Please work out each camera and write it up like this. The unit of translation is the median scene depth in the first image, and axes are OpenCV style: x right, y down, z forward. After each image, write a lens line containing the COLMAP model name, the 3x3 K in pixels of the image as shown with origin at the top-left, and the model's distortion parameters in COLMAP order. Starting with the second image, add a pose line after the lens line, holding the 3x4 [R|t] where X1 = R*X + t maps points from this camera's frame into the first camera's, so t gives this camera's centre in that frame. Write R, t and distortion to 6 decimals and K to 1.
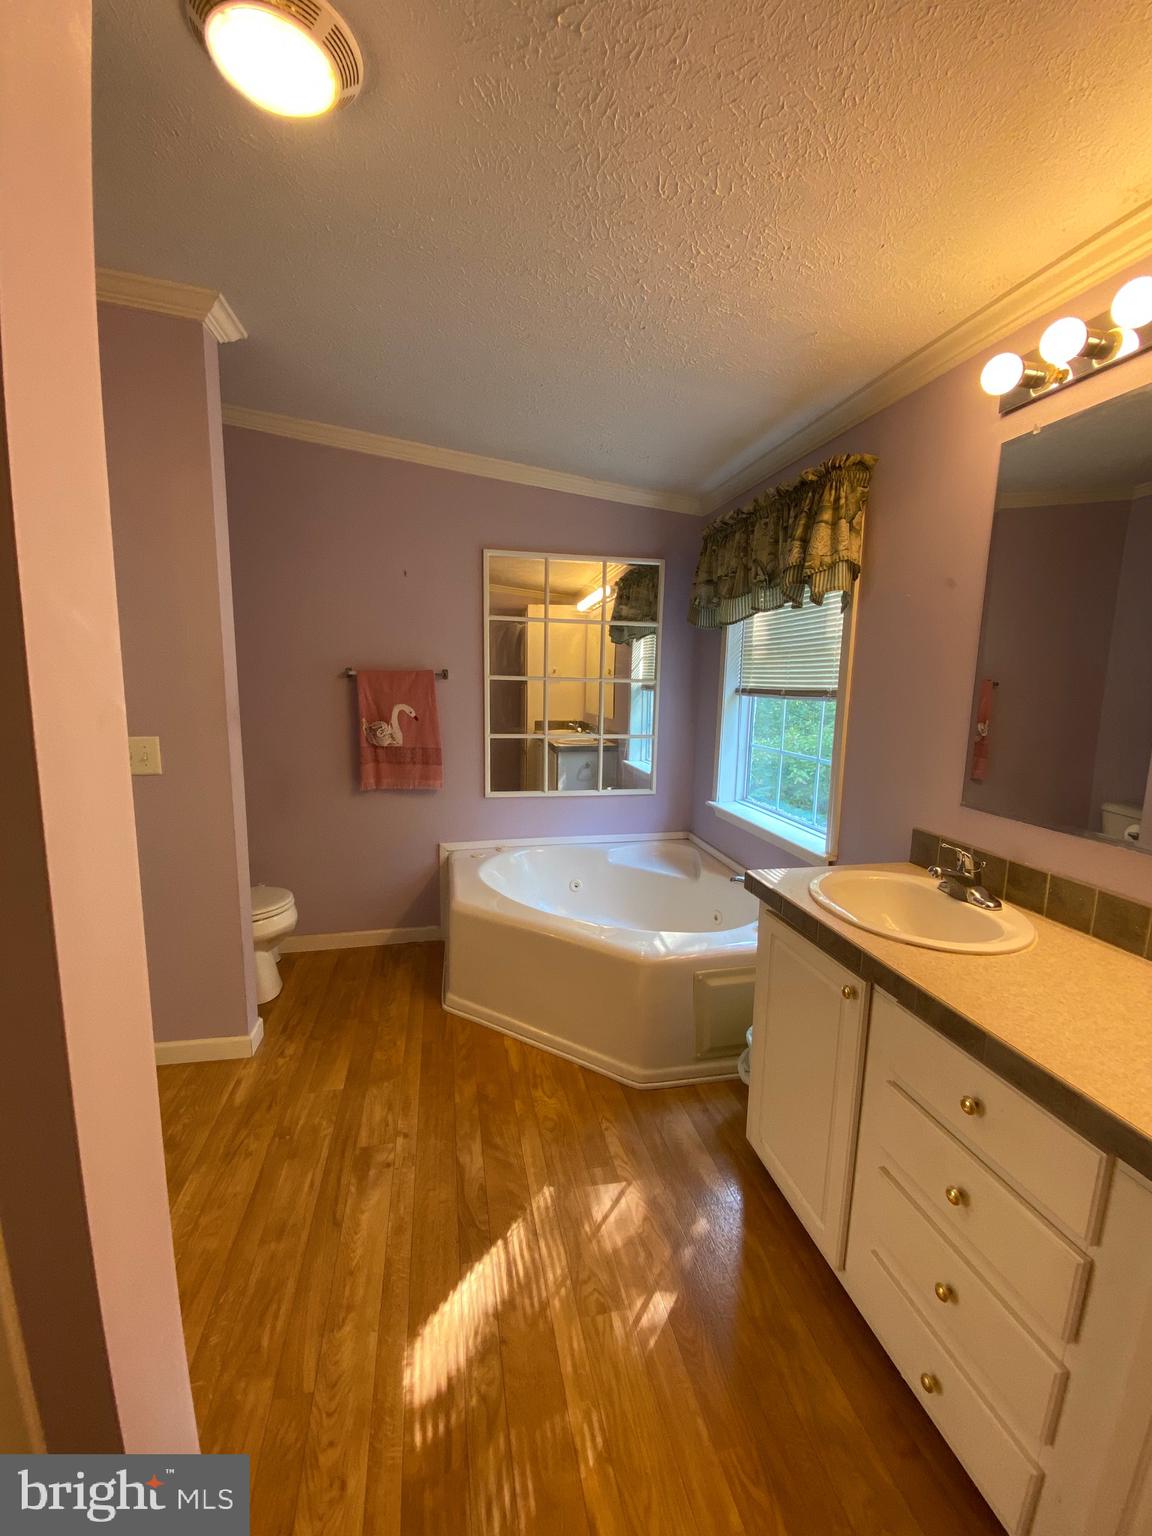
lens RADIAL K [[618.1, 0, 572.7], [0, 618.1, 762.4], [0, 0, 1]] dist [0.009126, -0.016941]
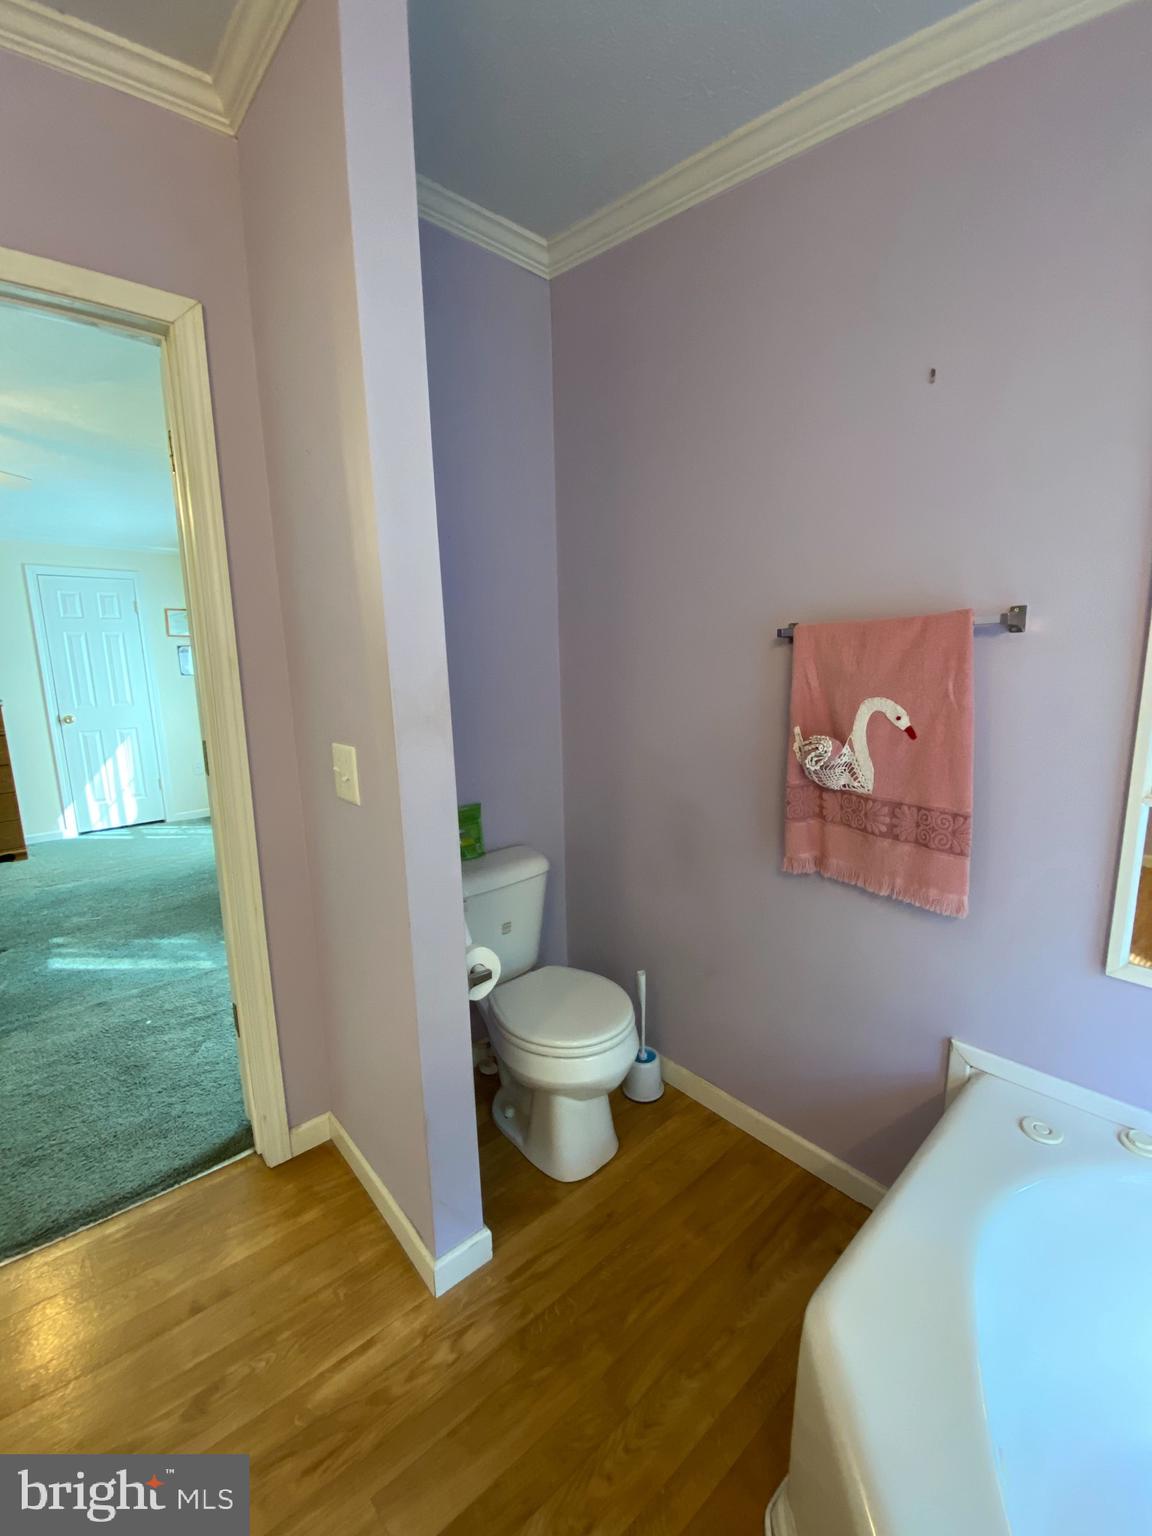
lens RADIAL K [[627.5, 0, 579.2], [0, 627.5, 761.0], [0, 0, 1]] dist [0.008421, -0.013962]
pose [[0.484879, 0.113419, -0.867196, 0.004600], [-0.085247, 0.992963, 0.082204, -0.068341], [0.870417, 0.034067, 0.491136, 0.603853]]
